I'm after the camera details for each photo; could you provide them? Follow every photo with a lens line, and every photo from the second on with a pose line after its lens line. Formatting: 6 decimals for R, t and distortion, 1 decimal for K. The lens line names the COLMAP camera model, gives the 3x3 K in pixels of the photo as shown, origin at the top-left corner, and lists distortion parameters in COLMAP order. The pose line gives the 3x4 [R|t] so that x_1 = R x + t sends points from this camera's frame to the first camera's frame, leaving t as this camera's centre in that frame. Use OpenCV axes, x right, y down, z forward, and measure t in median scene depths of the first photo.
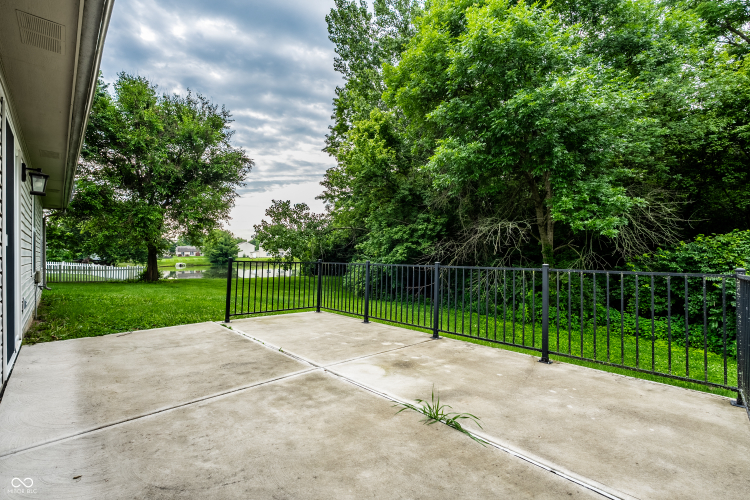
lens RADIAL K [[324.4, 0, 376.5], [0, 324.4, 253.8], [0, 0, 1]] dist [-0.000652, -0.000245]
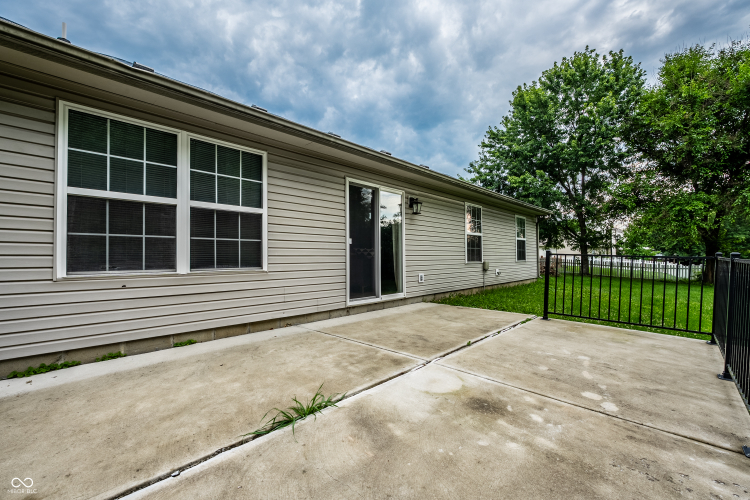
lens RADIAL K [[335.0, 0, 379.2], [0, 335.0, 248.9], [0, 0, 1]] dist [-0.002065, 0.000016]
pose [[0.050834, -0.019766, -0.998512, 0.917841], [0.005893, 0.999793, -0.019491, 0.048216], [0.998690, -0.004894, 0.050940, 0.927816]]
